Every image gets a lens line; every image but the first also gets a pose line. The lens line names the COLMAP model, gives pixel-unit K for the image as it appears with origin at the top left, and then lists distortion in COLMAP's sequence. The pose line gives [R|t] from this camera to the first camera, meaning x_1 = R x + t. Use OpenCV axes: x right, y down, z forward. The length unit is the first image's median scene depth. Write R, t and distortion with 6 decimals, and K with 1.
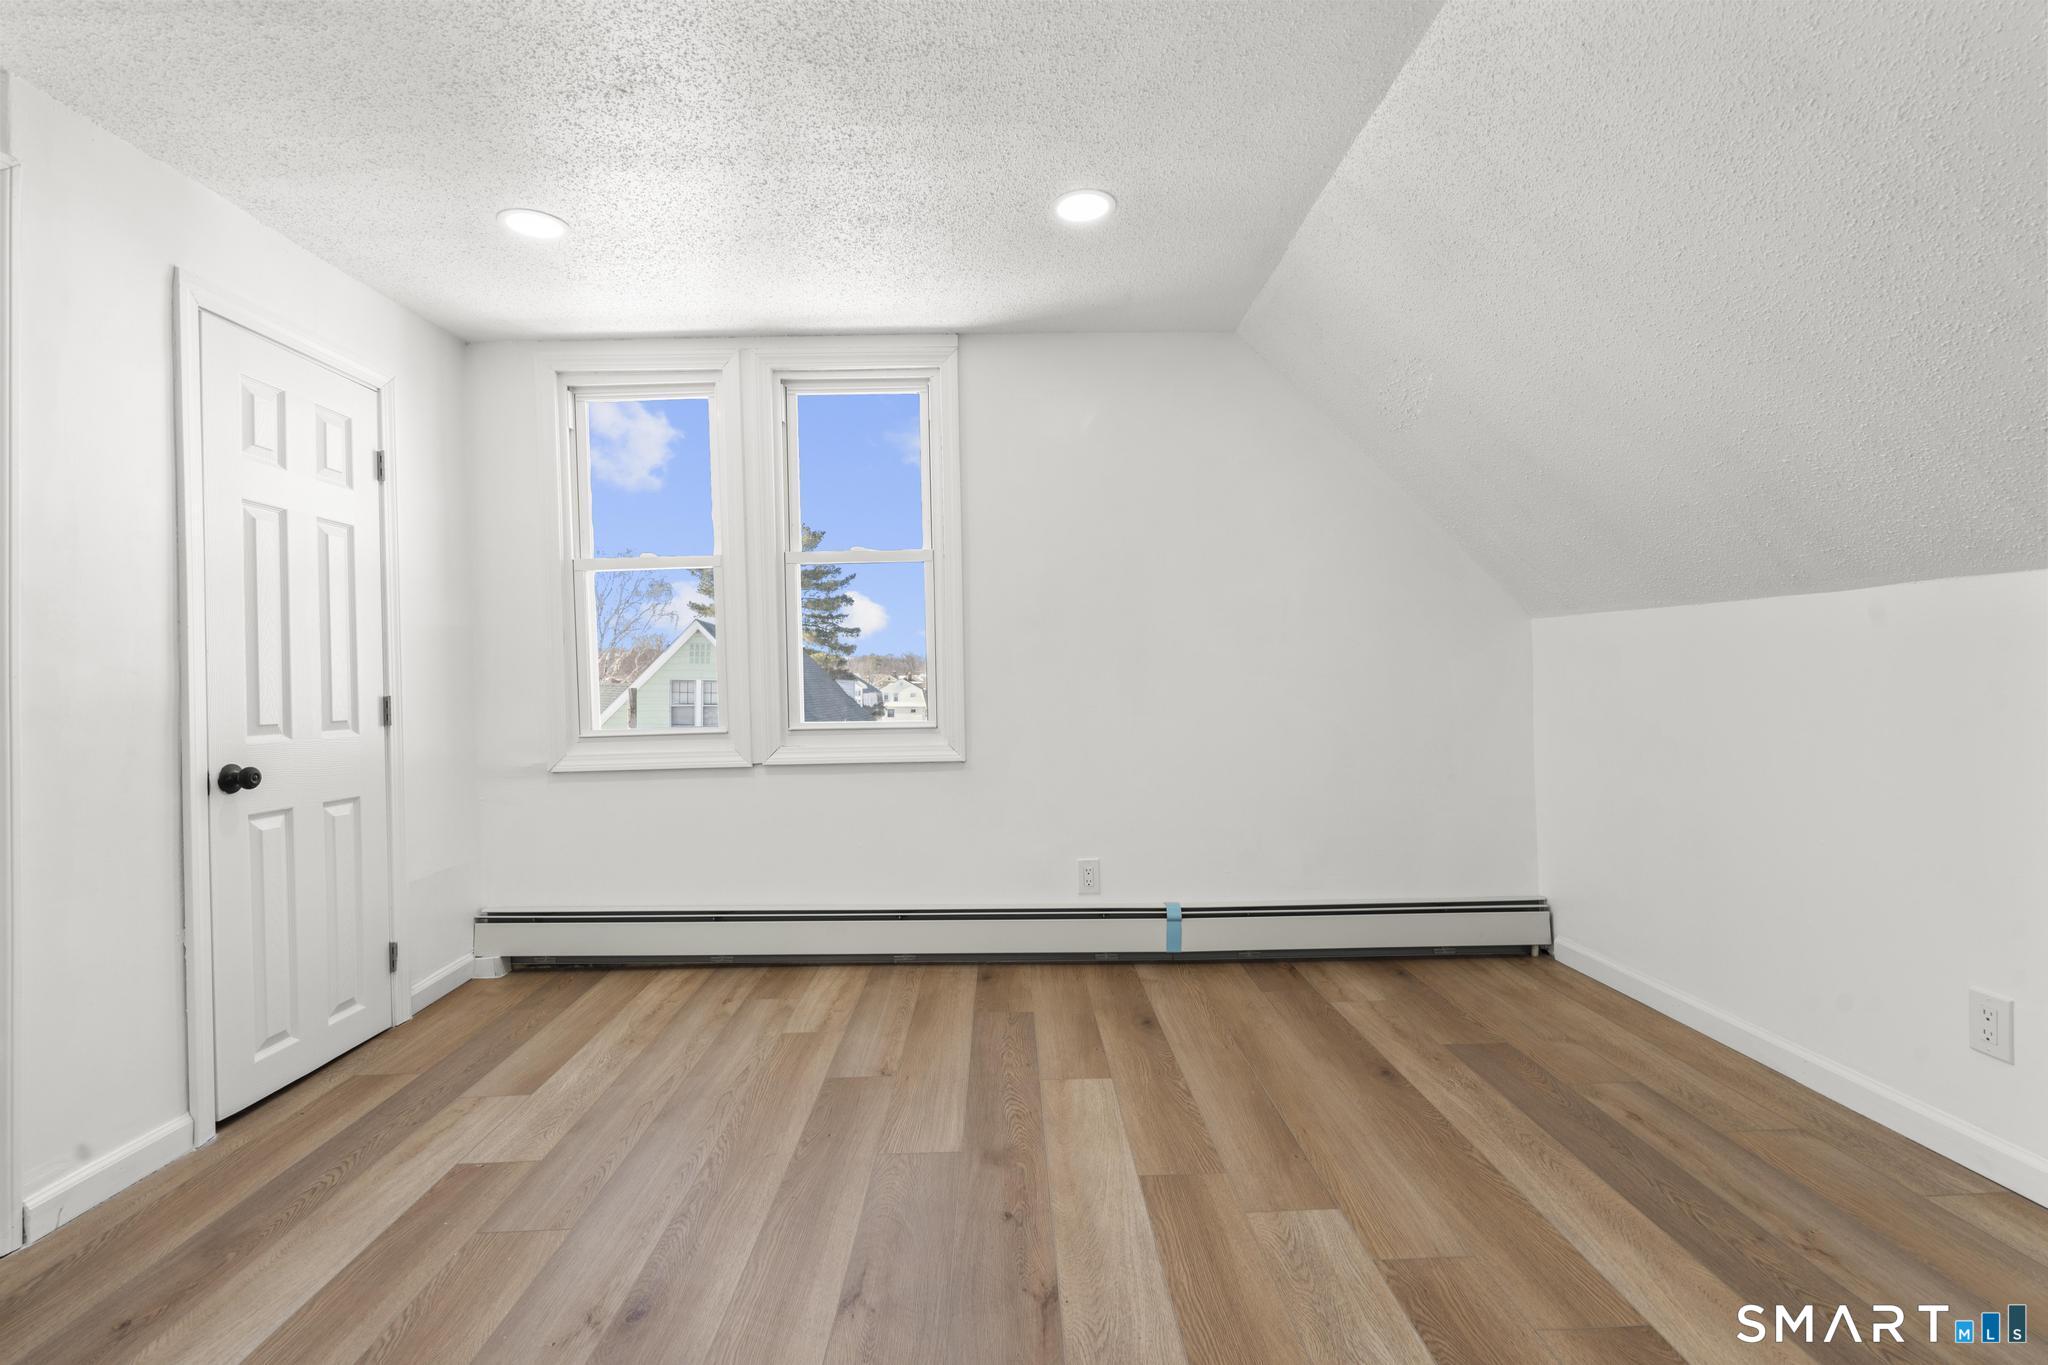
lens RADIAL K [[922.4, 0, 1024.6], [0, 922.4, 679.7], [0, 0, 1]] dist [-0.005981, 0.003250]
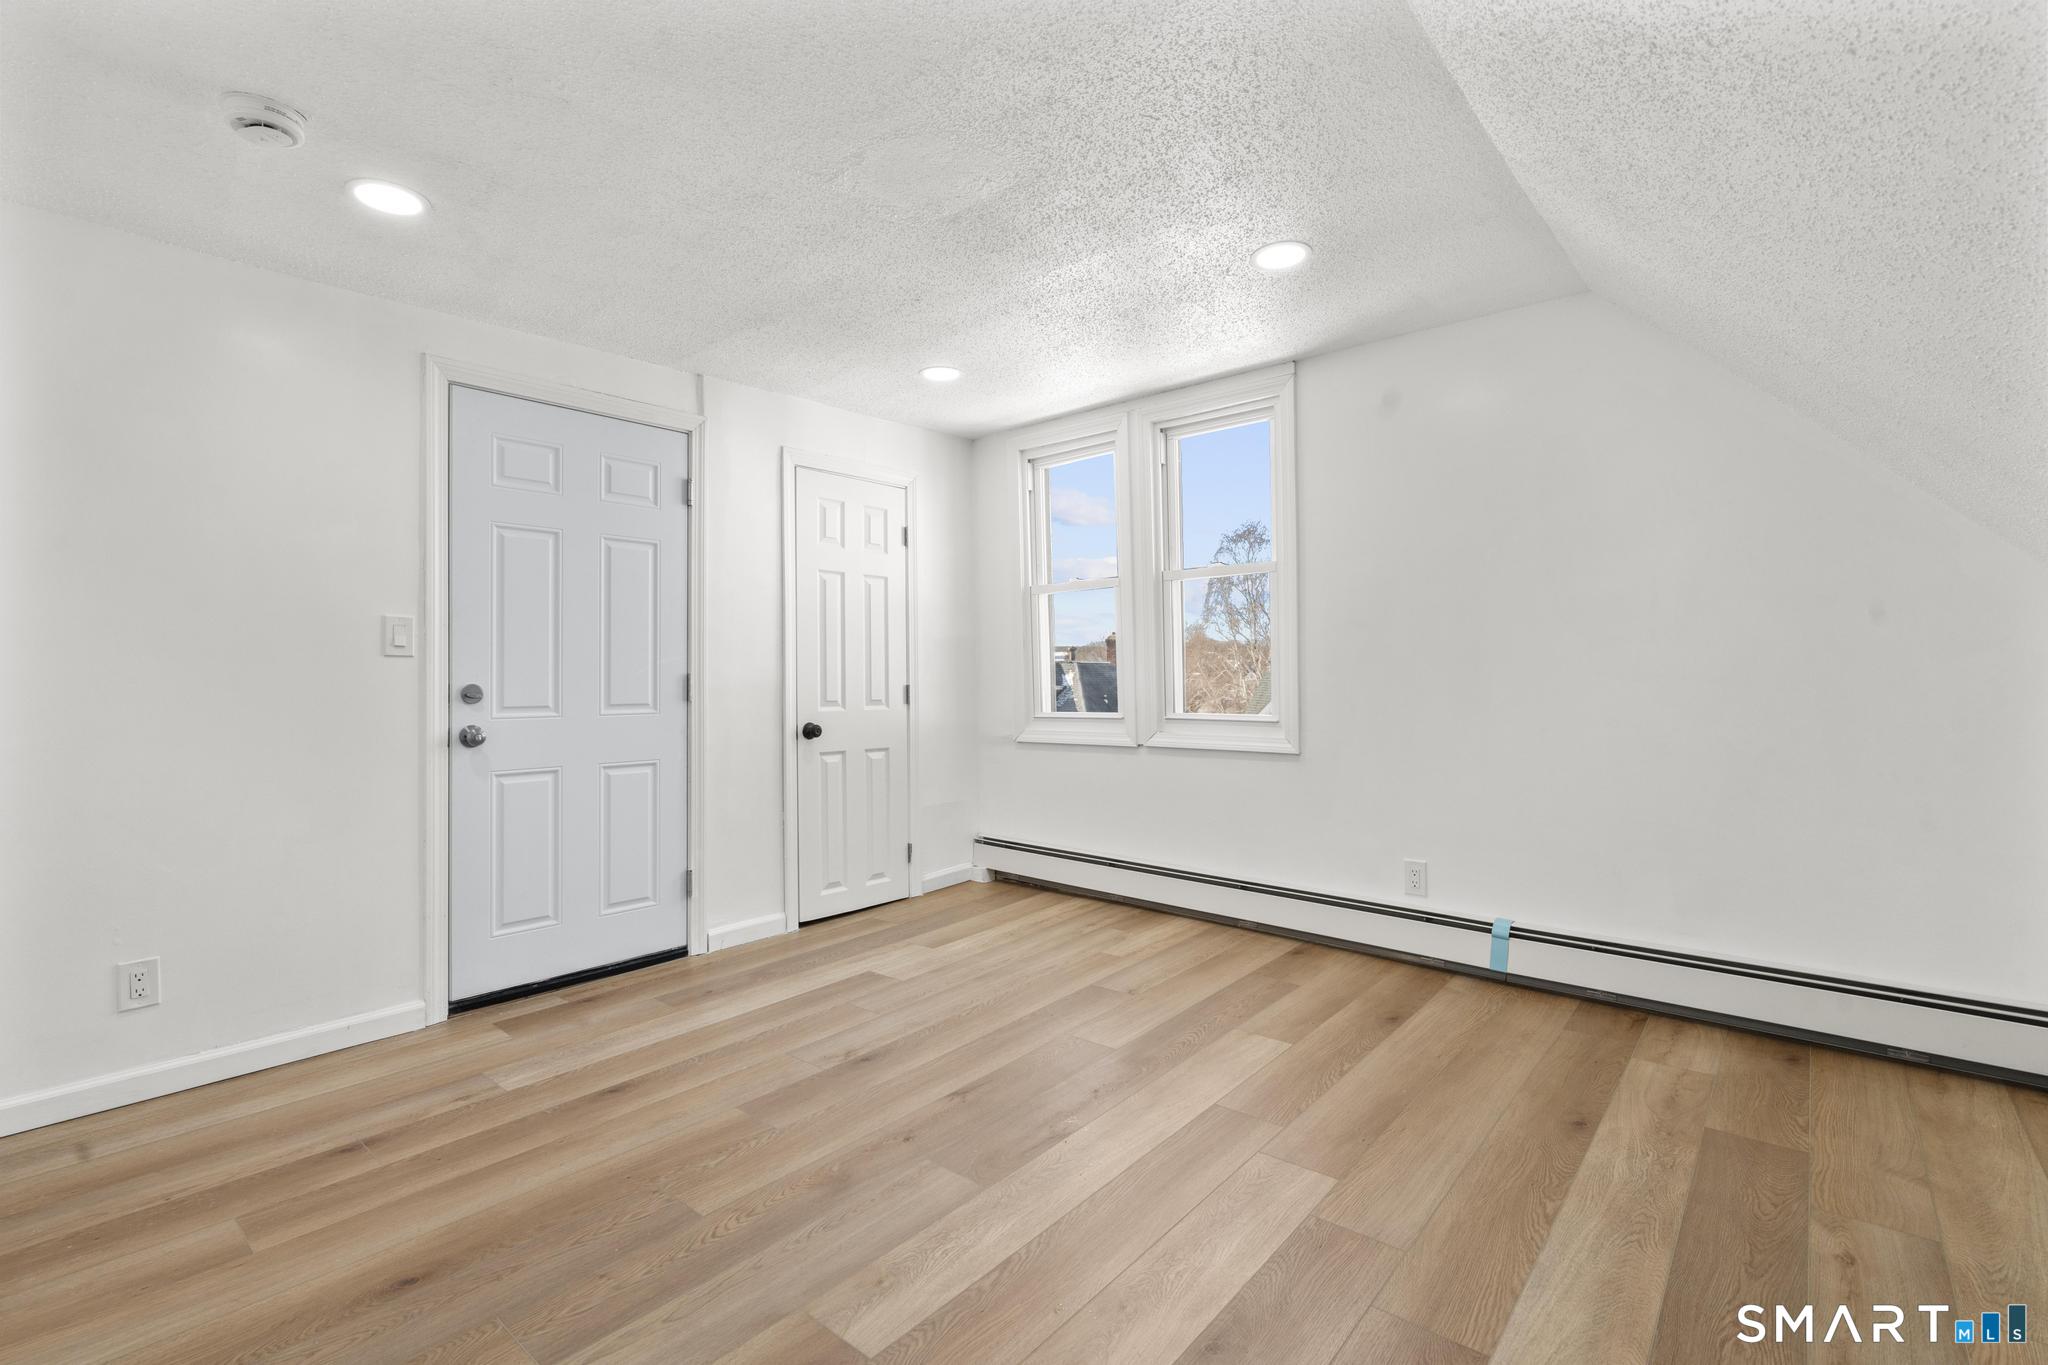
lens RADIAL K [[922.4, 0, 1025.6], [0, 922.4, 681.5], [0, 0, 1]] dist [-0.005981, 0.003250]
pose [[0.744703, 0.016939, -0.667181, 0.543173], [-0.007815, 0.999831, 0.016661, -0.016481], [0.667351, -0.007194, 0.744709, -0.029763]]
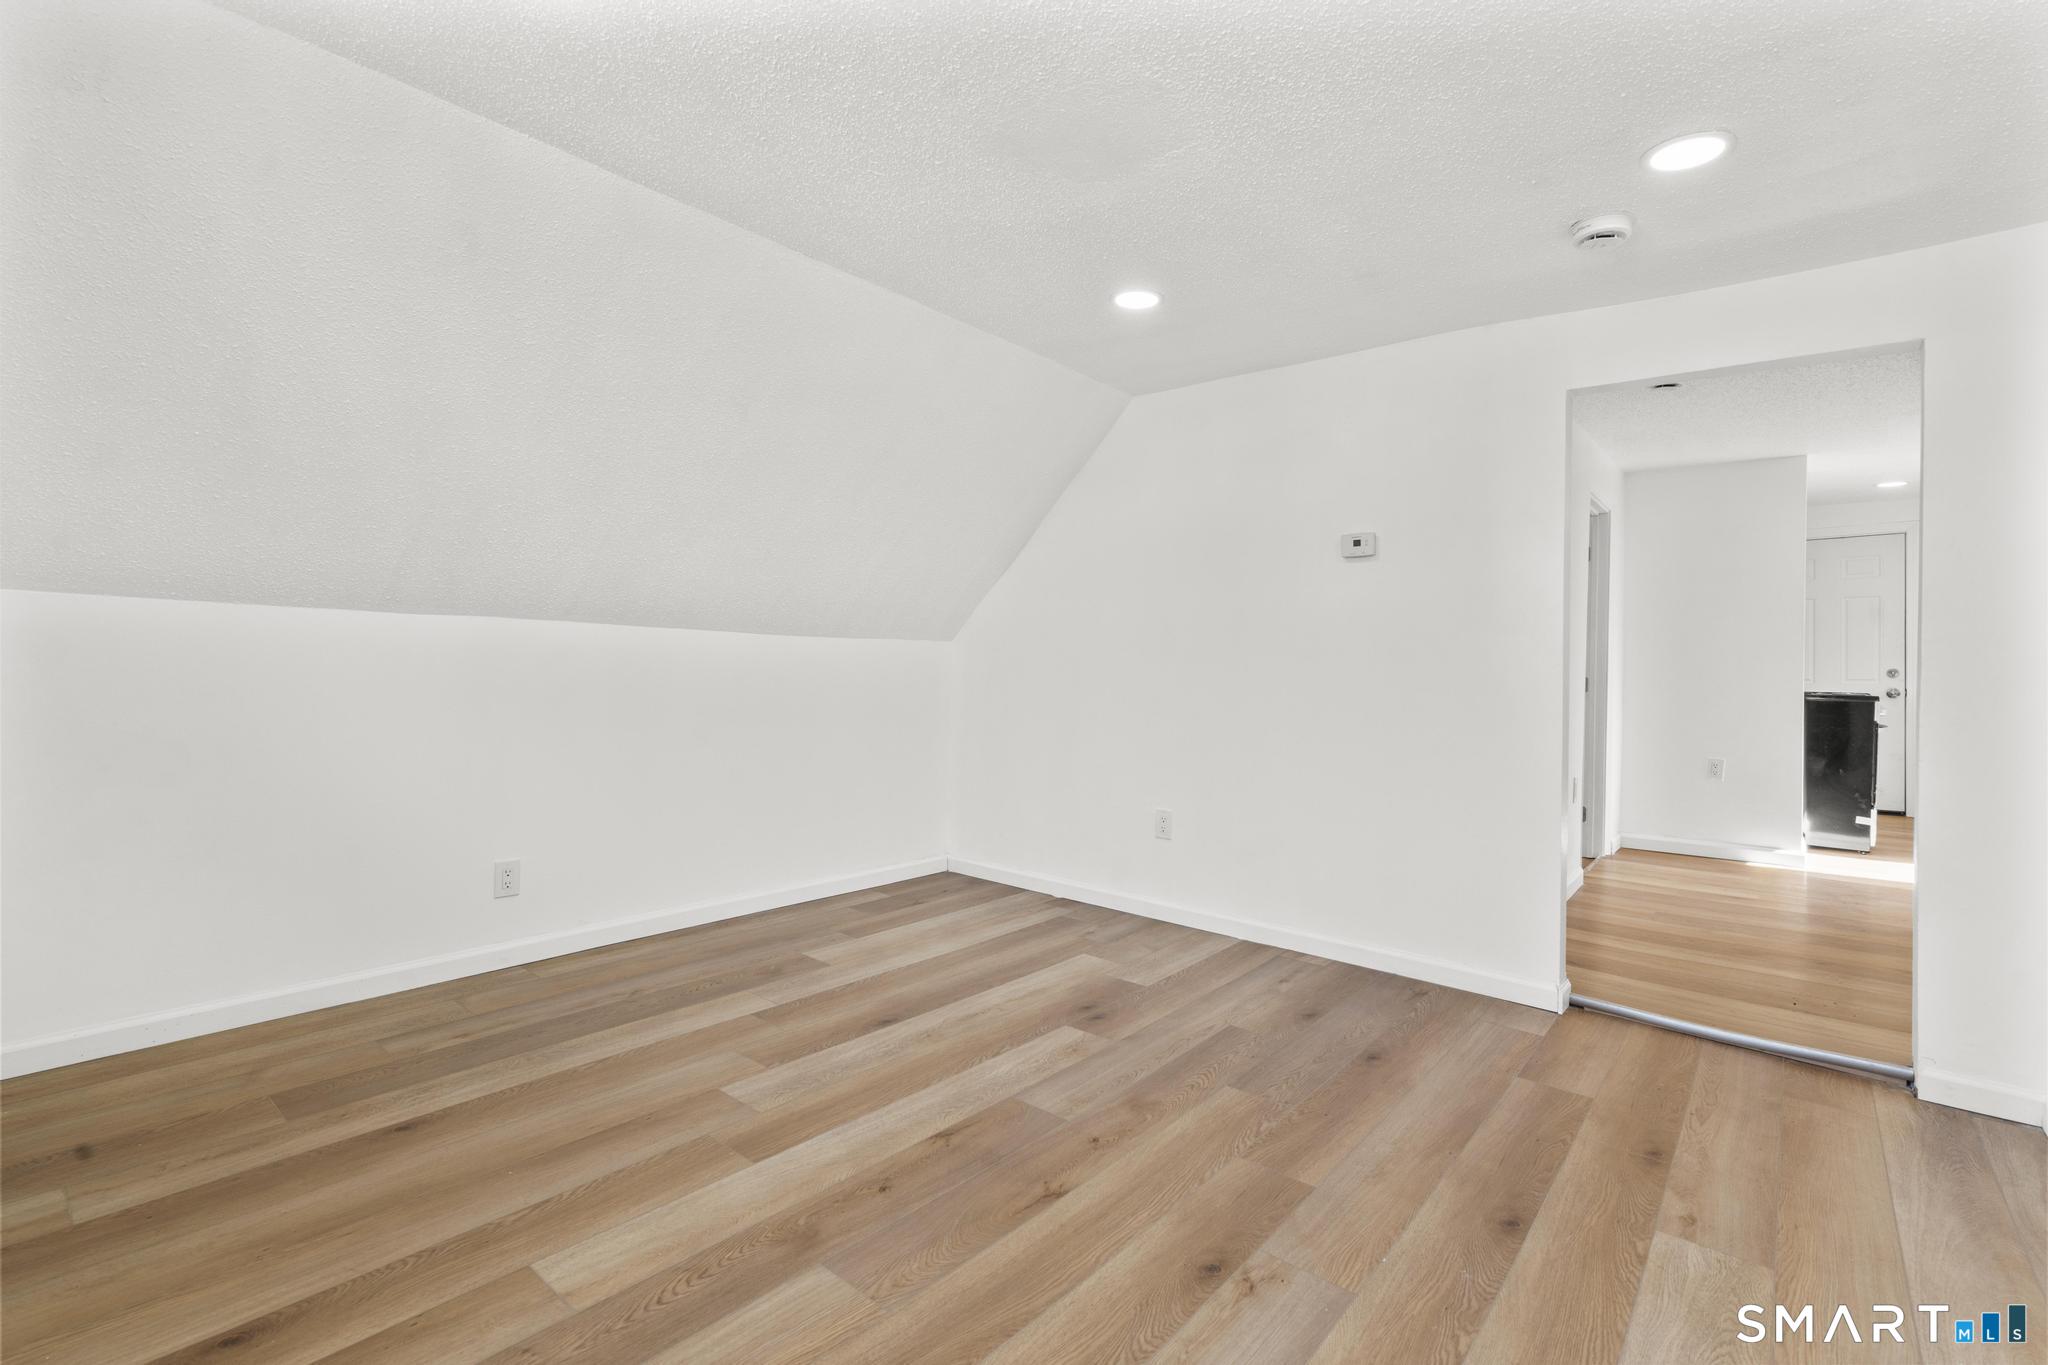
lens RADIAL K [[922.4, 0, 1025.1], [0, 922.4, 682.2], [0, 0, 1]] dist [-0.005981, 0.003250]
pose [[-0.751072, -0.004631, 0.660205, -0.583968], [-0.002759, 0.999989, 0.003875, -0.001969], [-0.660215, 0.001089, -0.751076, 1.180221]]
